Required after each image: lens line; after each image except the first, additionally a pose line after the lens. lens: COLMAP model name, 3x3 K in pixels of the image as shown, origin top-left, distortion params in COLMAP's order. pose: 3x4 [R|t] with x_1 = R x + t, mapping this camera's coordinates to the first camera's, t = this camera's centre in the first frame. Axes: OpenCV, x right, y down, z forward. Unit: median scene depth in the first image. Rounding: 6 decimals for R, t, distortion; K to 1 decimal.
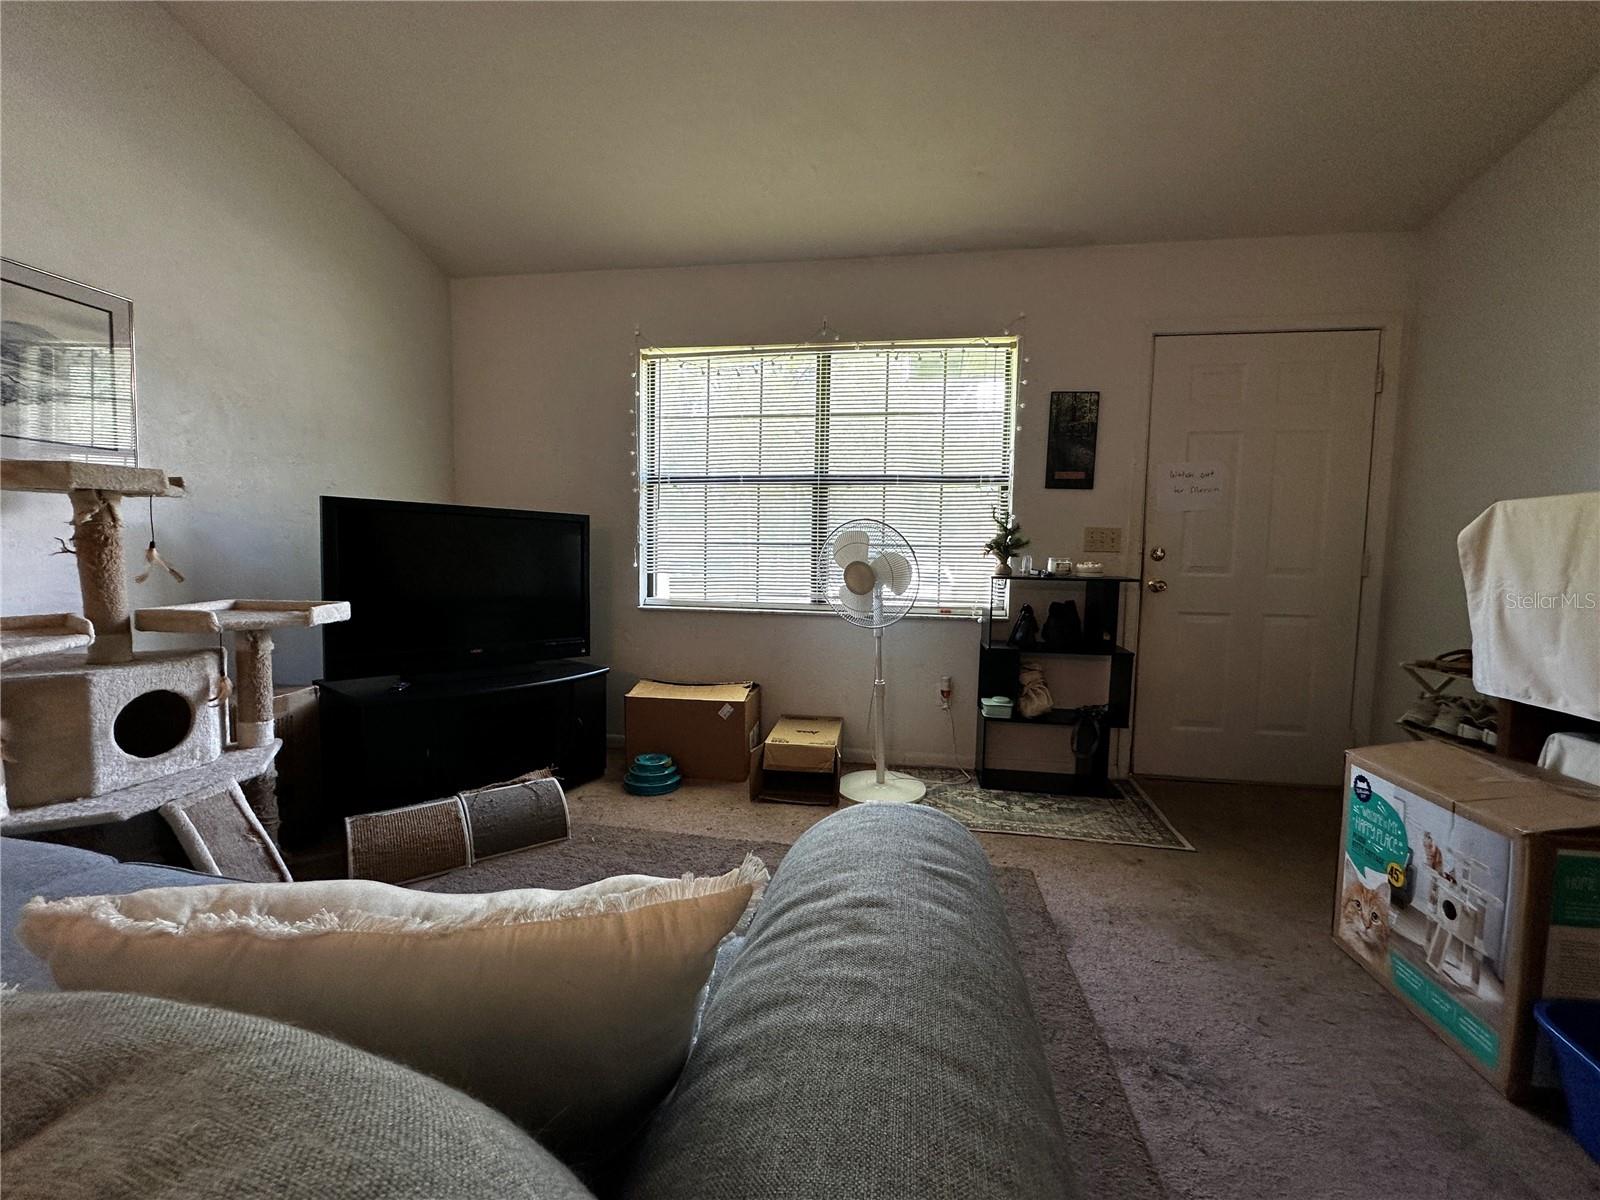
lens RADIAL K [[643.6, 0, 798.8], [0, 643.6, 600.6], [0, 0, 1]] dist [-0.005394, 0.001005]
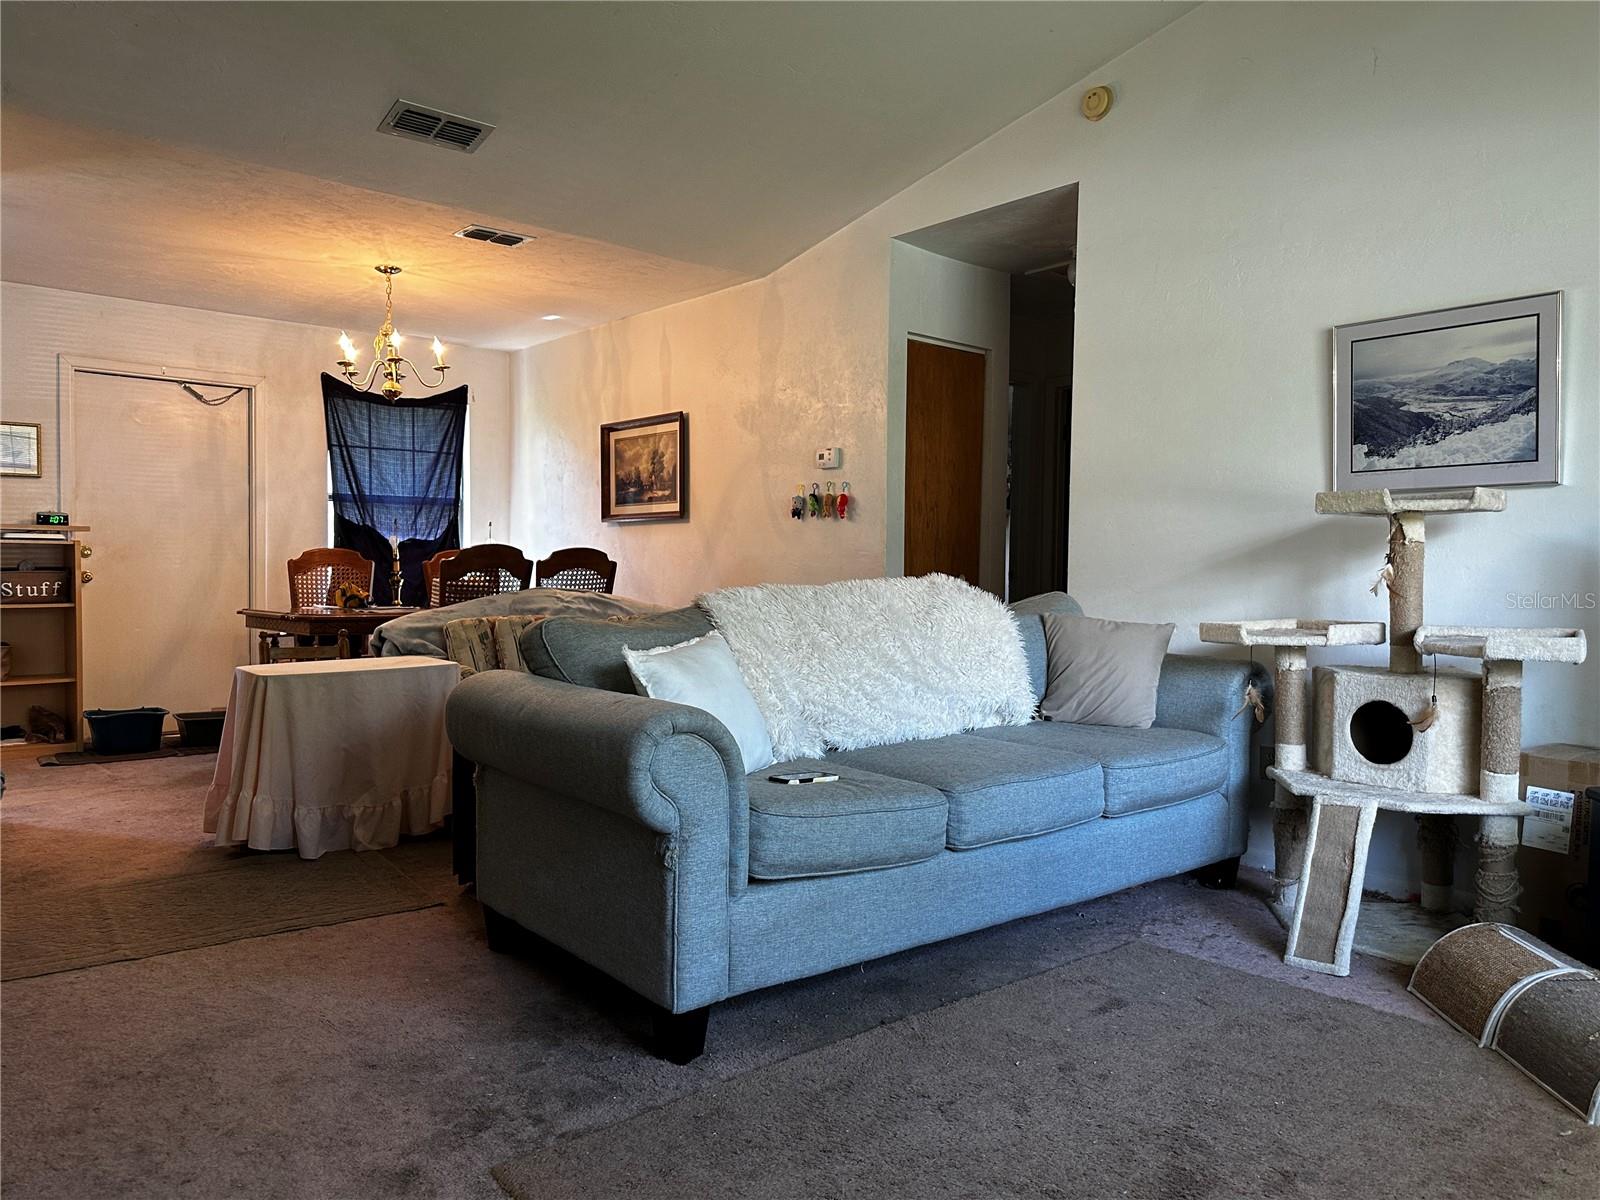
lens RADIAL K [[1121.0, 0, 800.0], [0, 1121.0, 596.3], [0, 0, 1]] dist [0.001166, 0.000166]
pose [[-0.669477, -0.005470, -0.742813, 0.949874], [-0.070254, 0.995957, 0.055983, -0.061893], [0.739504, 0.089665, -0.667154, 1.461417]]
